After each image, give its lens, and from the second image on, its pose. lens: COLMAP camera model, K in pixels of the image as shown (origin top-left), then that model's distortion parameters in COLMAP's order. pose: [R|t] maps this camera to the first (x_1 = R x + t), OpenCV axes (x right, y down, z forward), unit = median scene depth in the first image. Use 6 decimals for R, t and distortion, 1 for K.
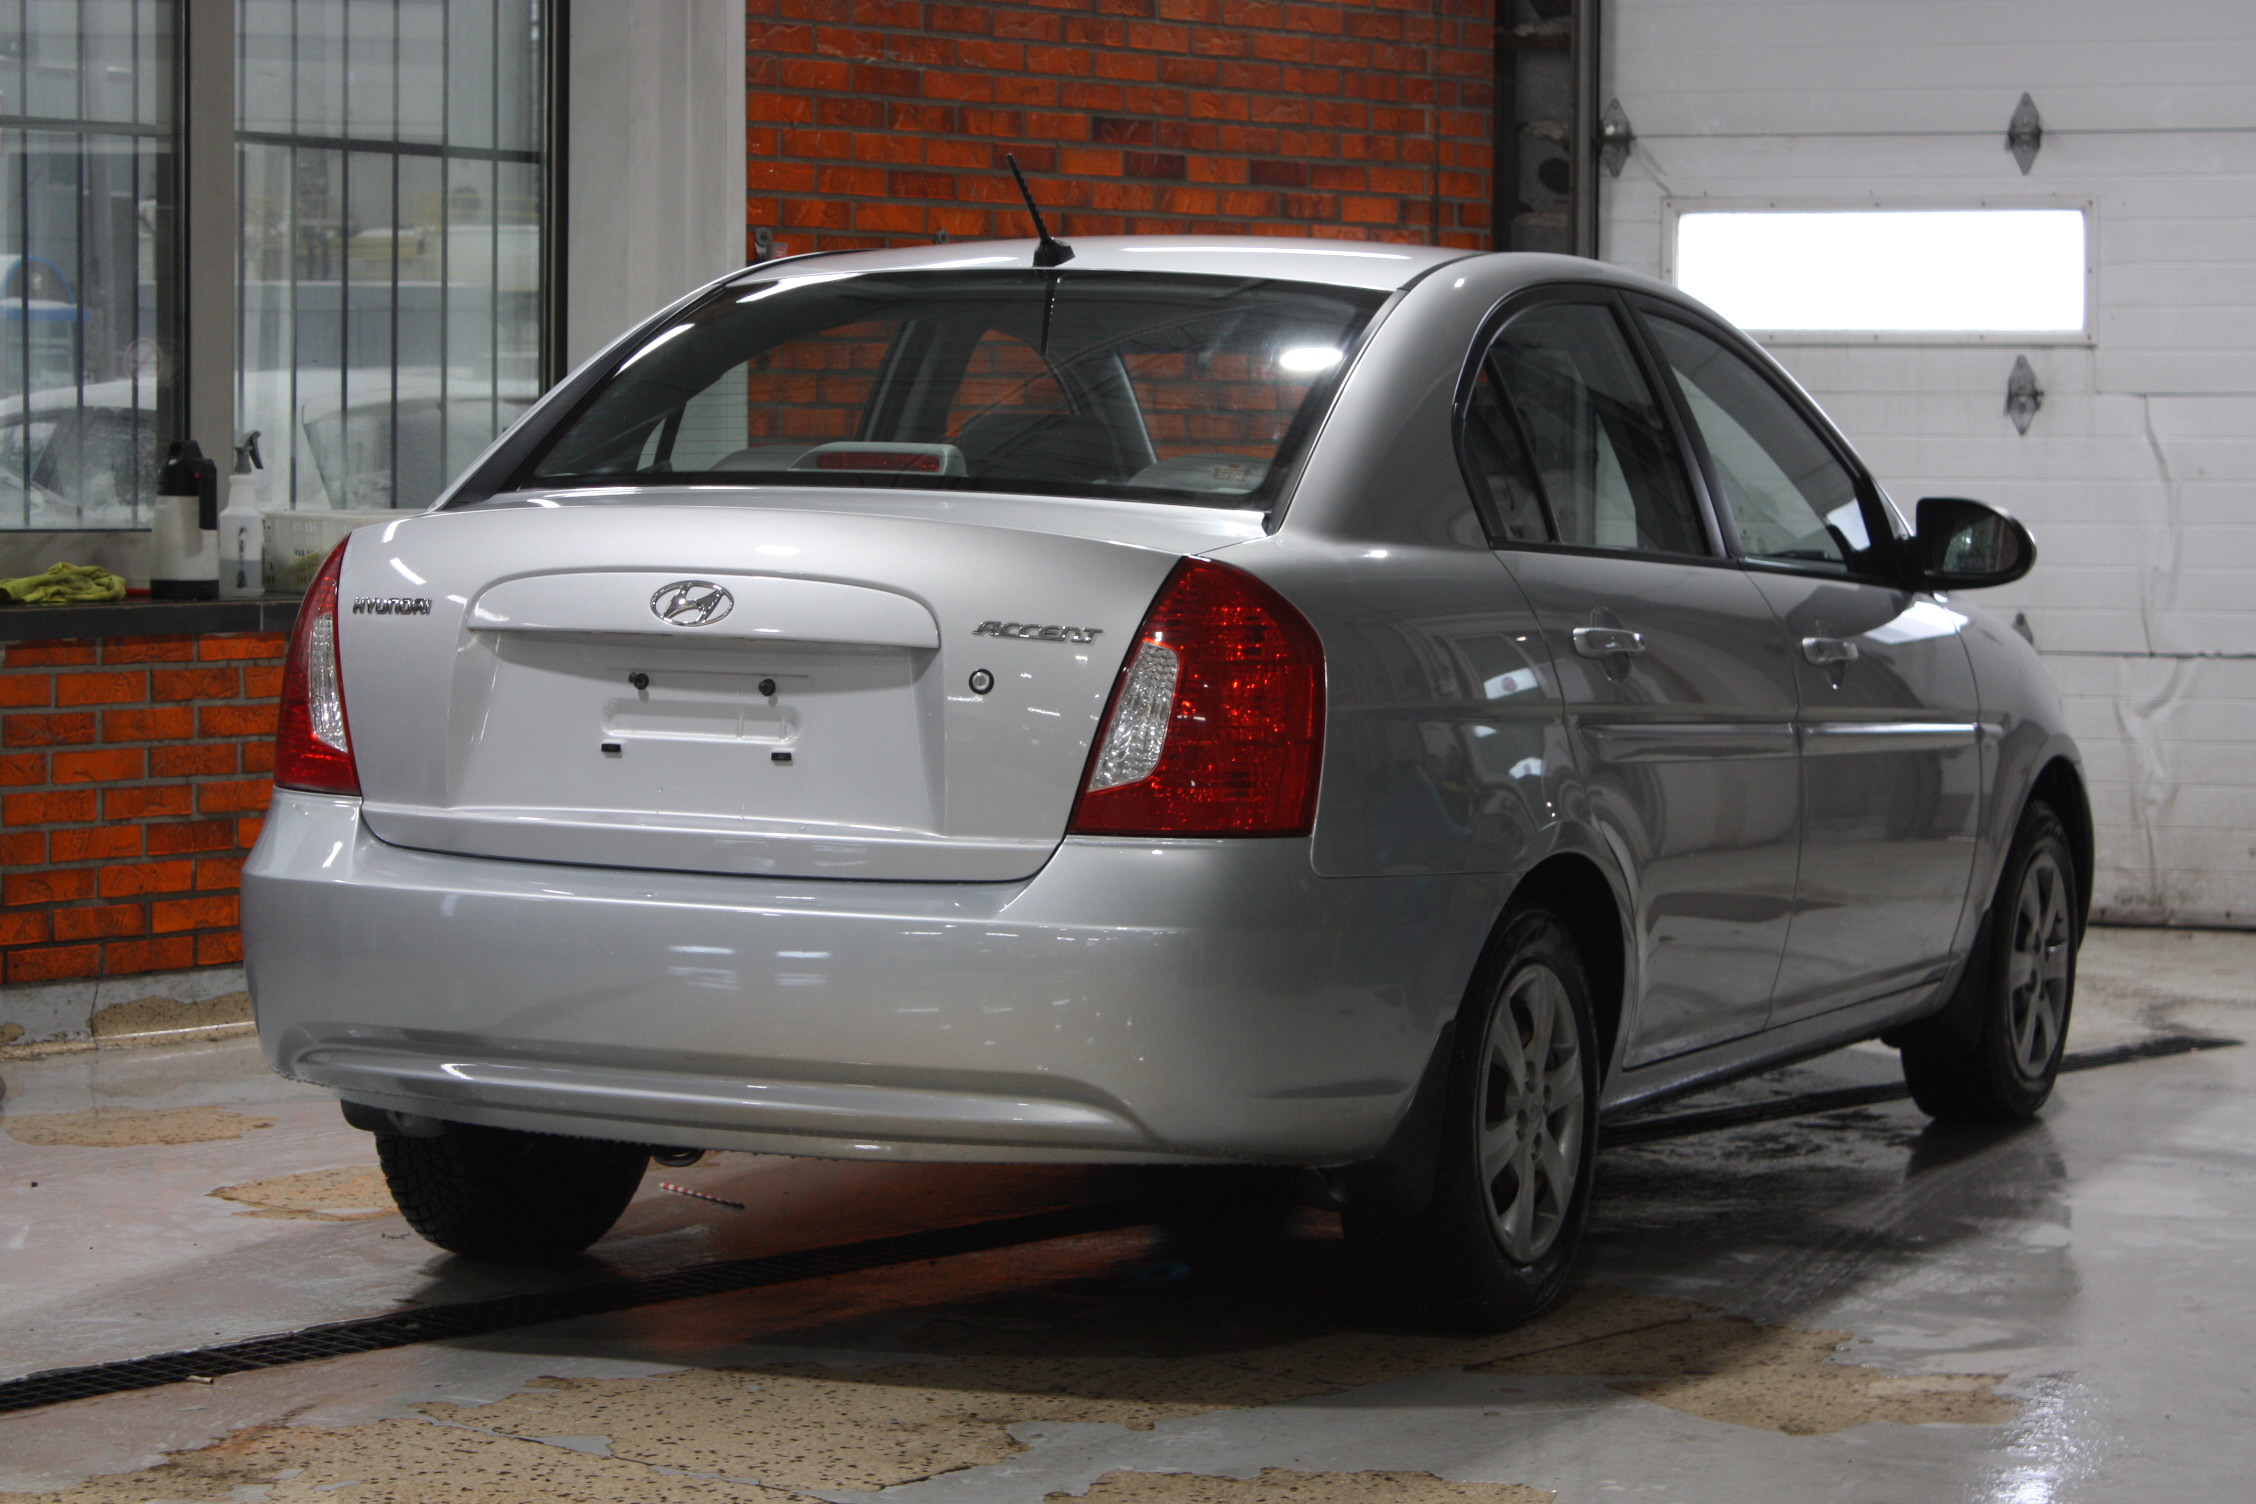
lens RADIAL K [[5257.6, 0, 1147.0], [0, 5257.6, 746.1], [0, 0, 1]] dist [0.065116, 0.000000]
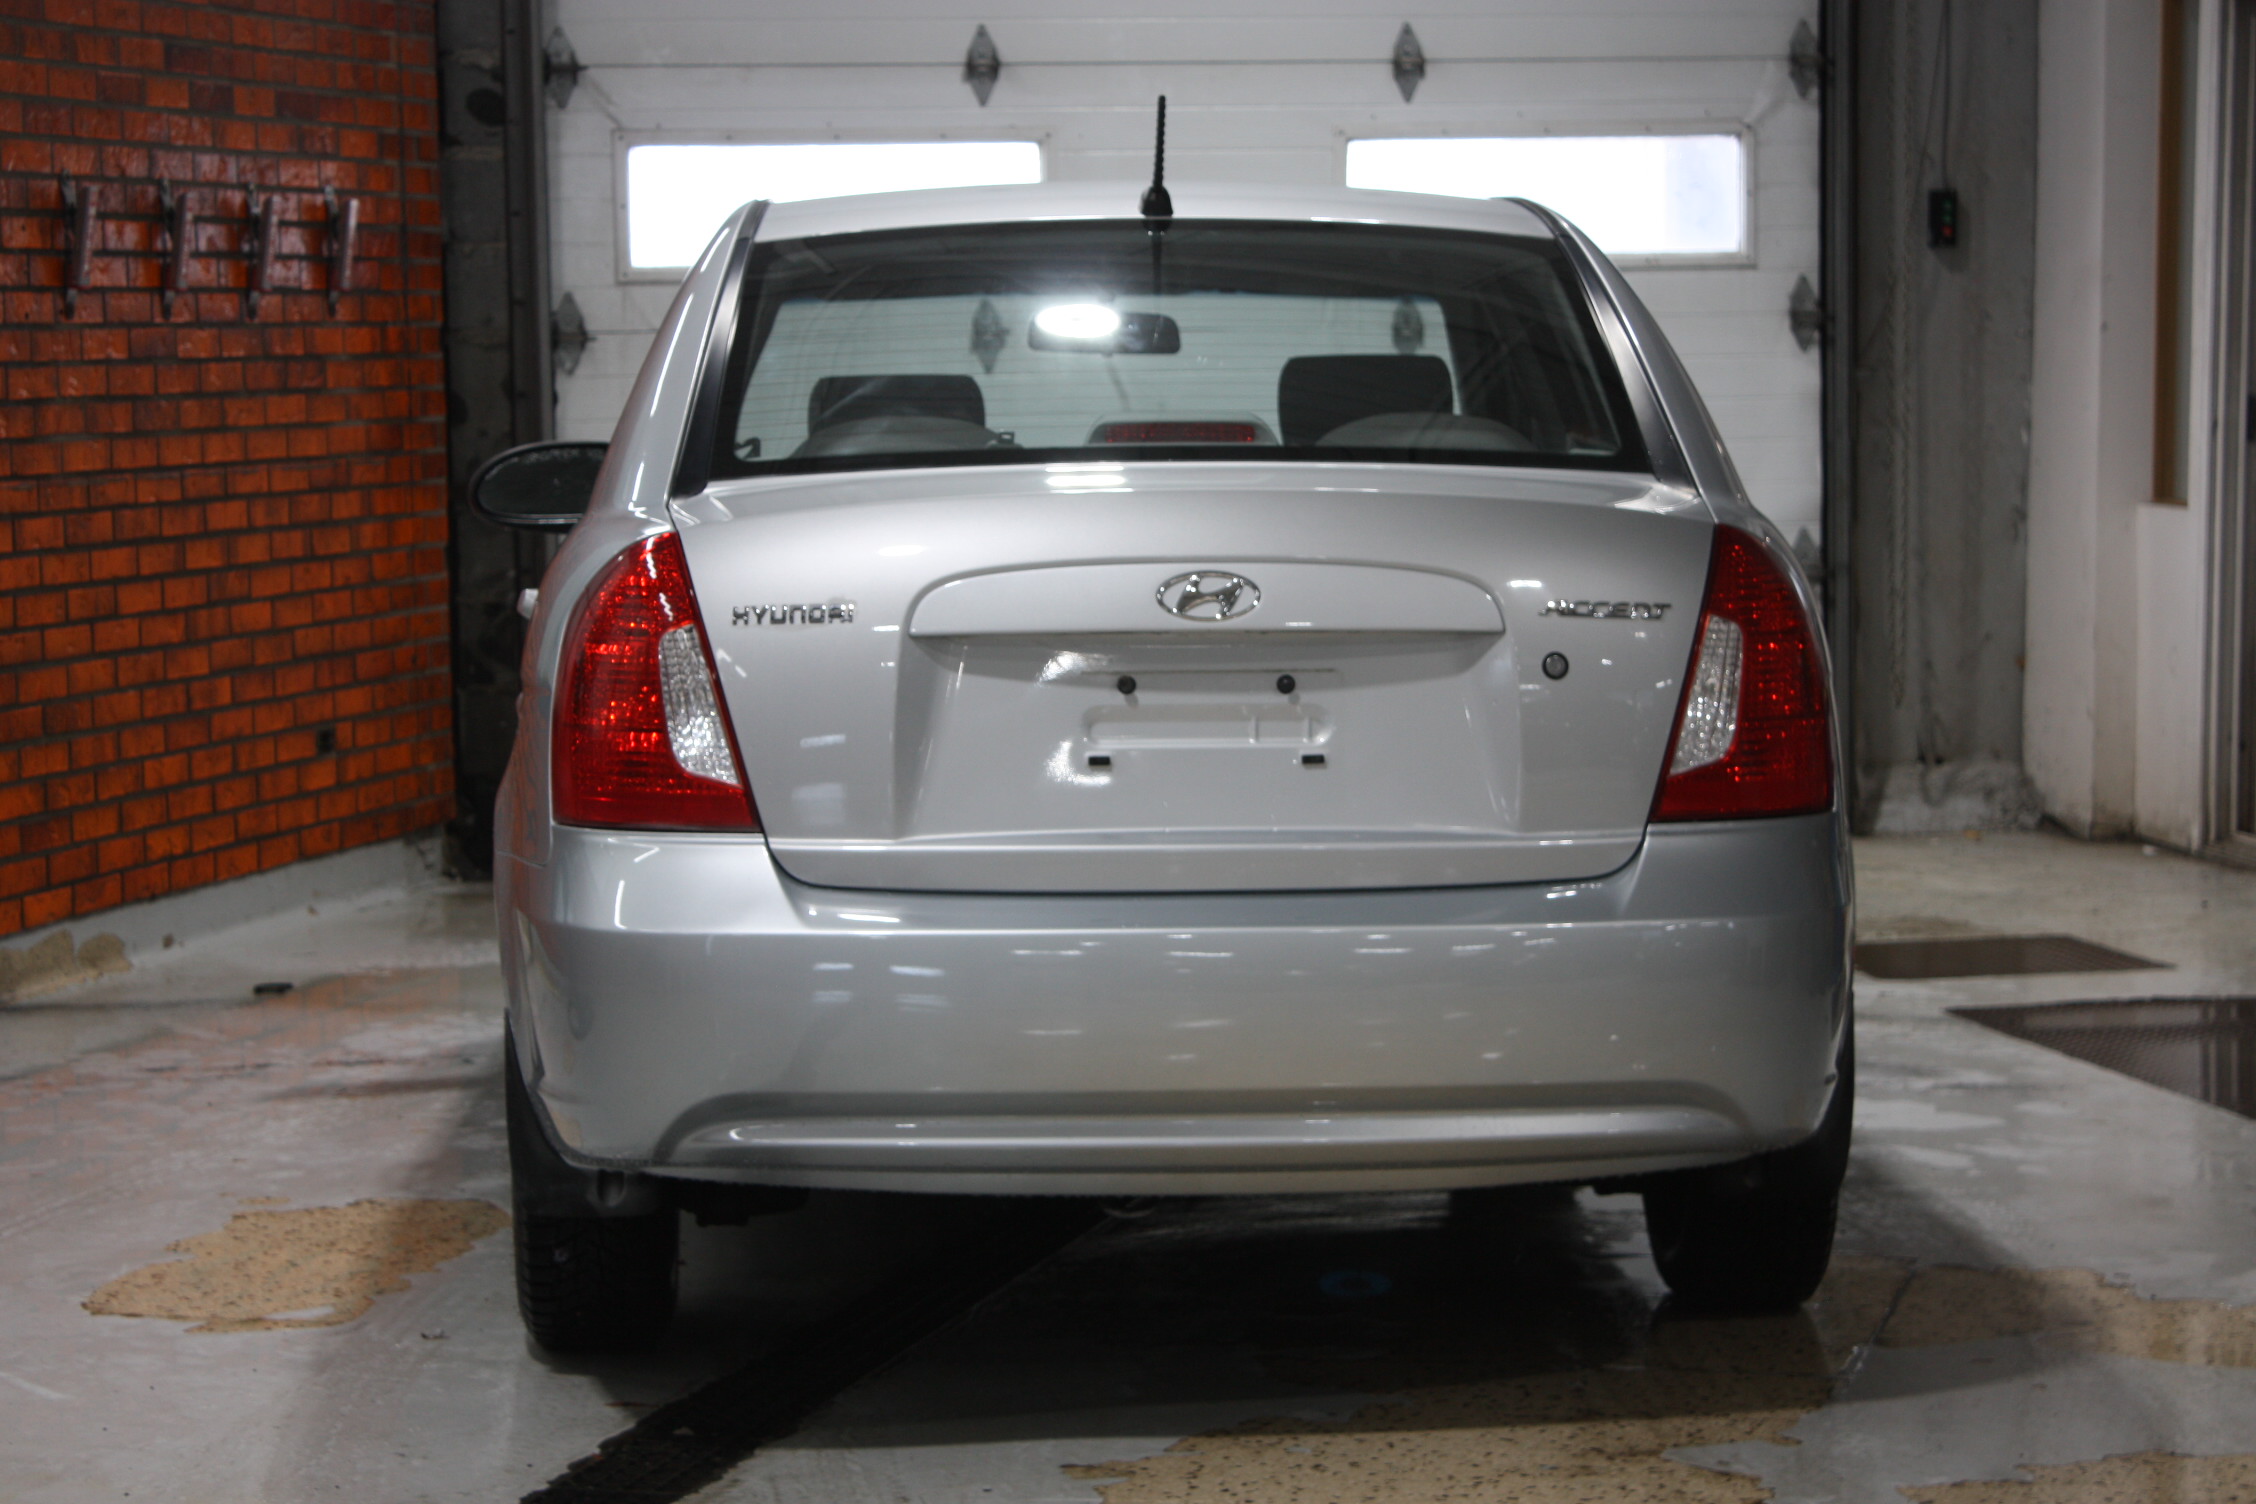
lens RADIAL K [[5257.6, 0, 1140.5], [0, 5257.6, 737.8], [0, 0, 1]] dist [0.065116, 0.000000]
pose [[0.886424, -0.057245, 0.459320, -0.271507], [0.050909, 0.998360, 0.026178, -0.014305], [-0.460065, 0.000179, 0.887885, 0.107260]]
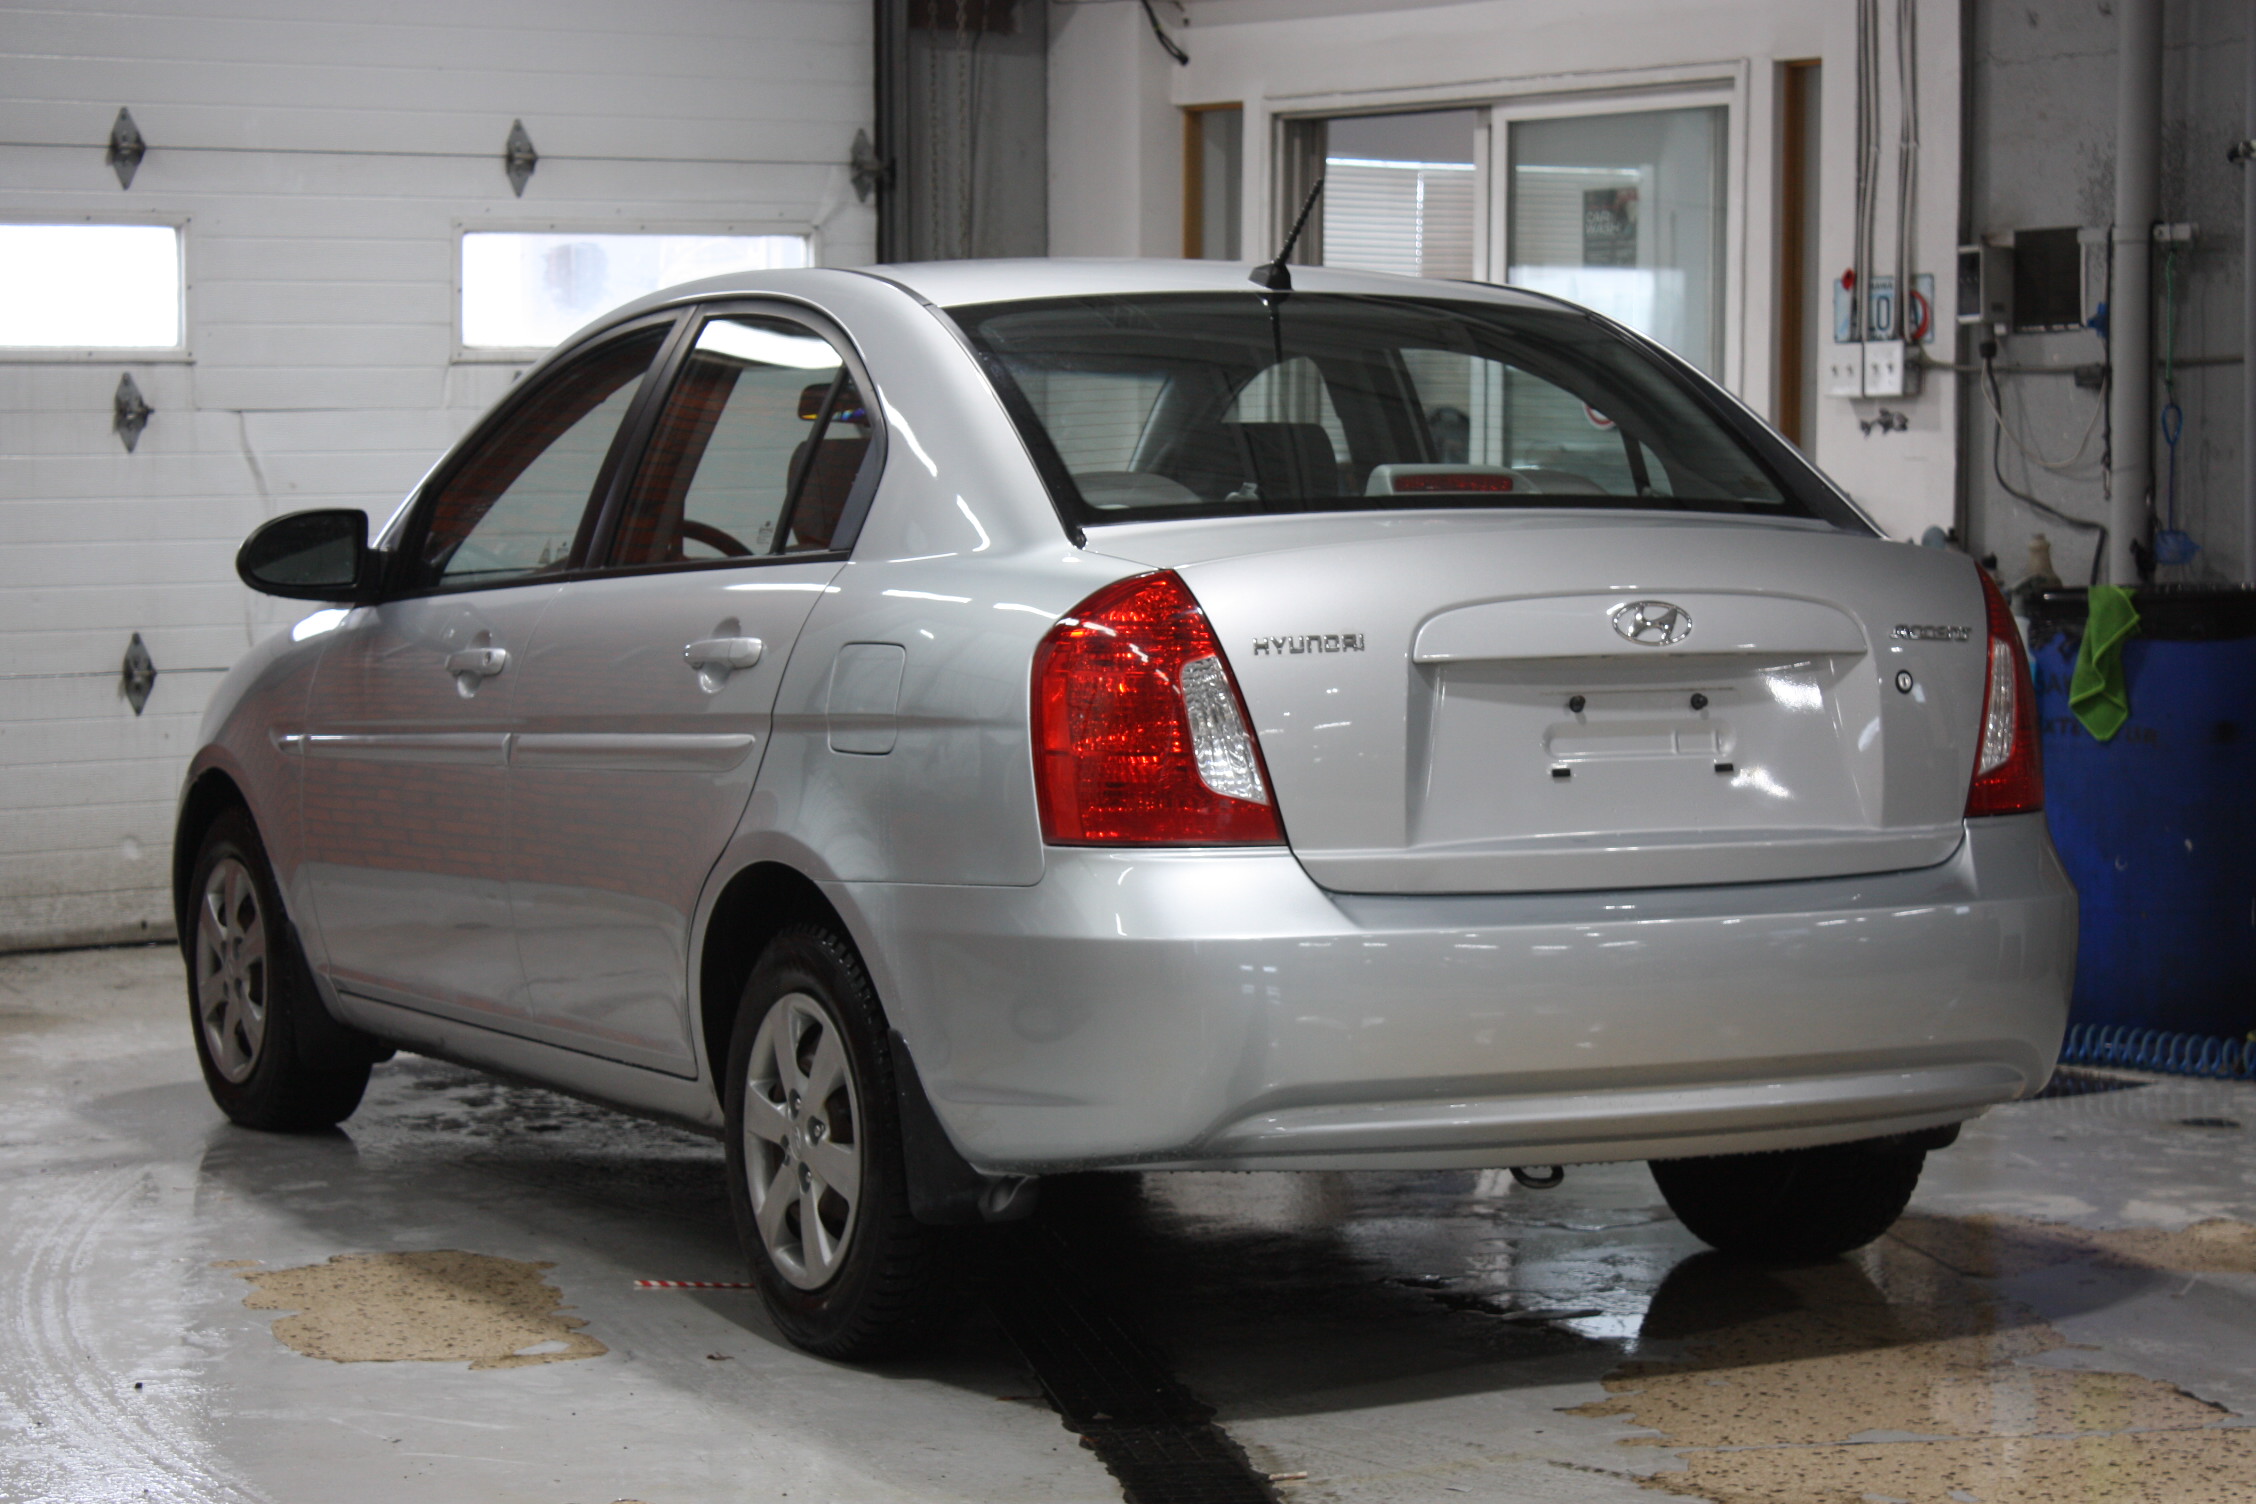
lens RADIAL K [[5257.6, 0, 1147.0], [0, 5257.6, 770.0], [0, 0, 1]] dist [0.065116, 0.000000]
pose [[0.626080, -0.065566, 0.776998, -0.495129], [0.063483, 0.997437, 0.033015, -0.020354], [-0.777171, 0.028656, 0.628637, 0.232554]]
